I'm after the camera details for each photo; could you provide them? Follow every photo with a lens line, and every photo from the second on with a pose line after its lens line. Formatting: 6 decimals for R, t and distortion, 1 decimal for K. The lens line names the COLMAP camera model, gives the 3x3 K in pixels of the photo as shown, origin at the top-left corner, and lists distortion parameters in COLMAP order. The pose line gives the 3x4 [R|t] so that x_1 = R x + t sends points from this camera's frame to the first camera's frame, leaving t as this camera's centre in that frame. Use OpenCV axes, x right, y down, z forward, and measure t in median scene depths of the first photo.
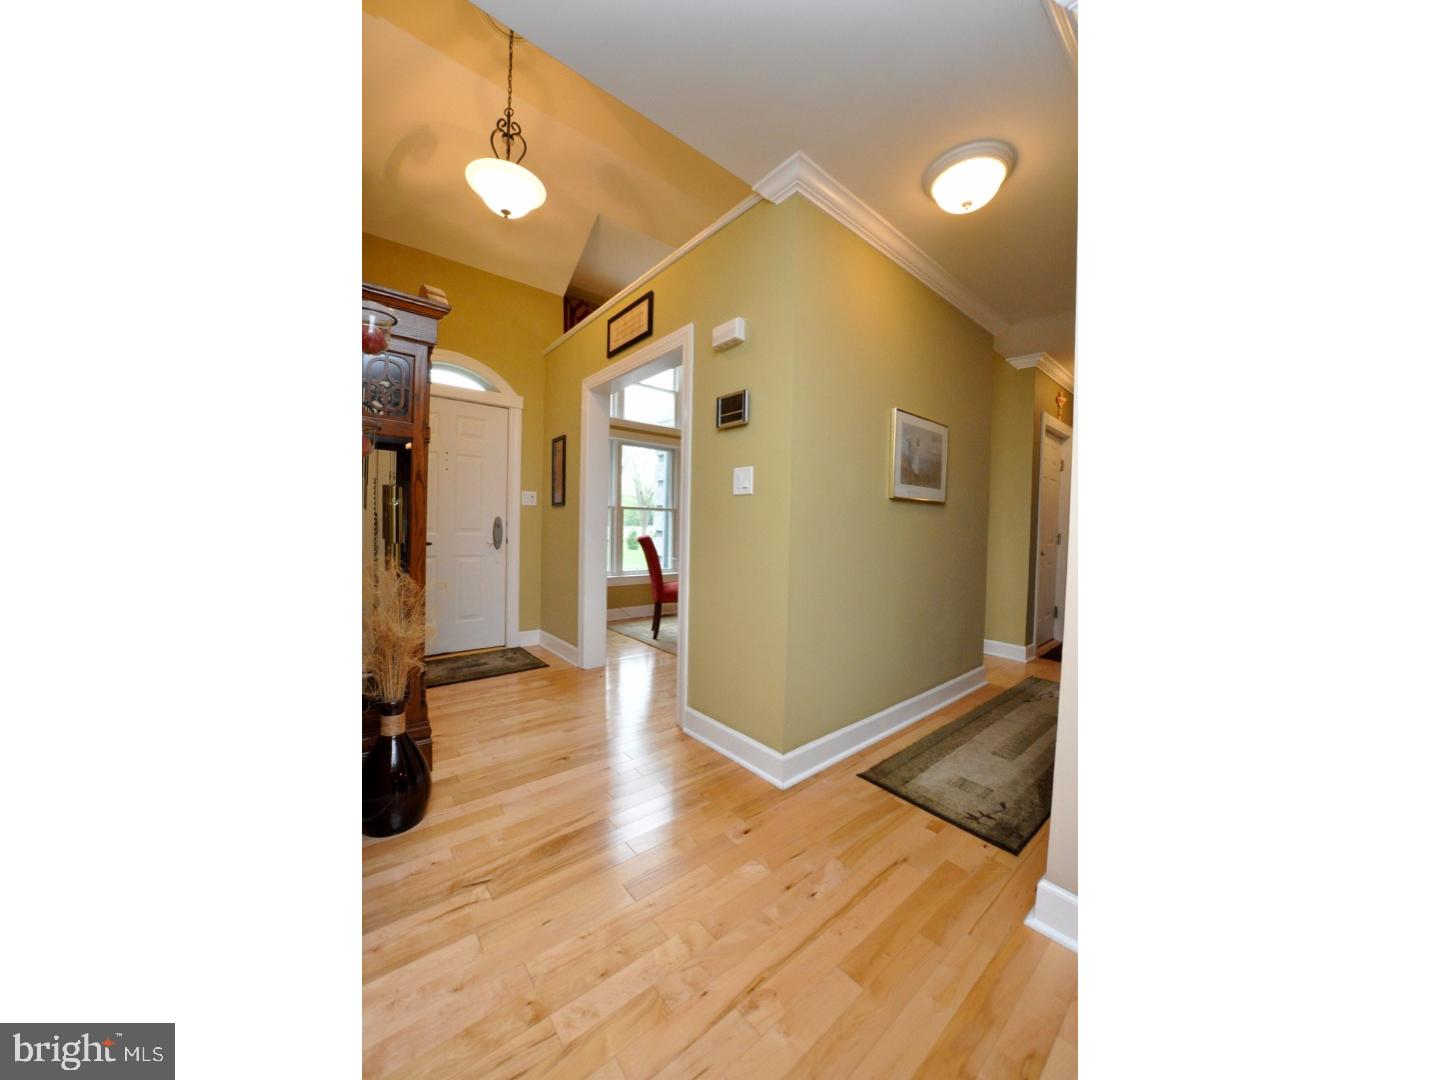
lens RADIAL K [[477.4, 0, 717.8], [0, 477.4, 536.4], [0, 0, 1]] dist [-0.027394, -0.000041]
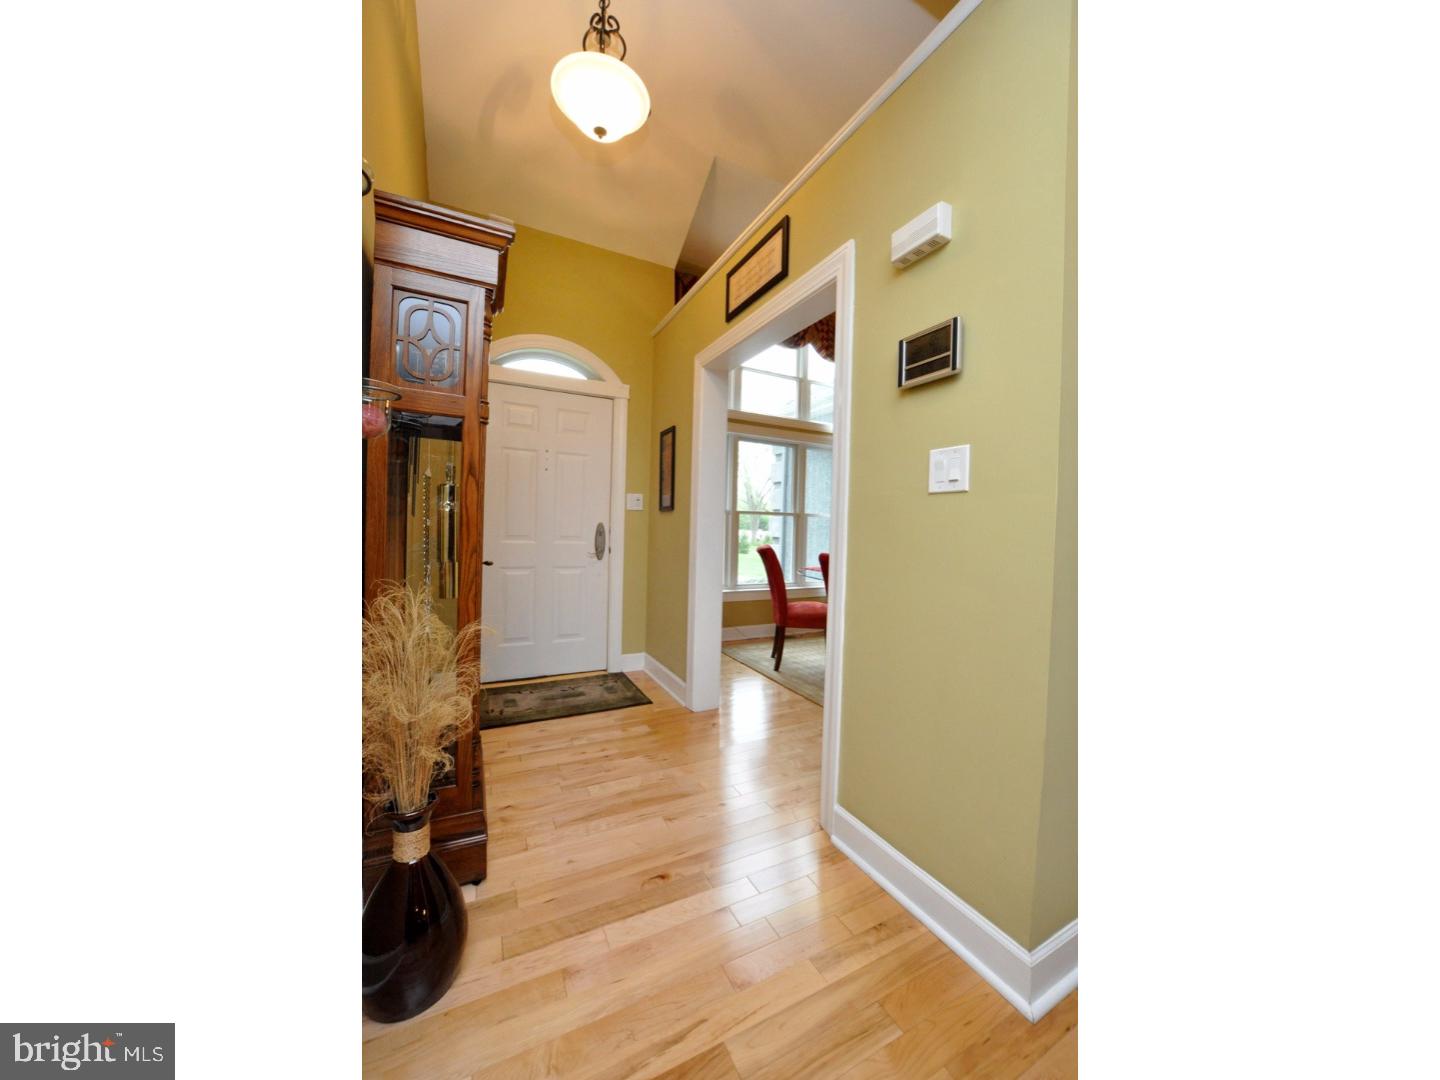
lens RADIAL K [[487.0, 0, 712.6], [0, 487.0, 536.0], [0, 0, 1]] dist [-0.013900, -0.000045]
pose [[0.971568, 0.009281, -0.236577, -0.070975], [-0.011422, 0.999905, -0.007684, -0.018100], [0.236483, 0.010168, 0.971582, 0.254270]]
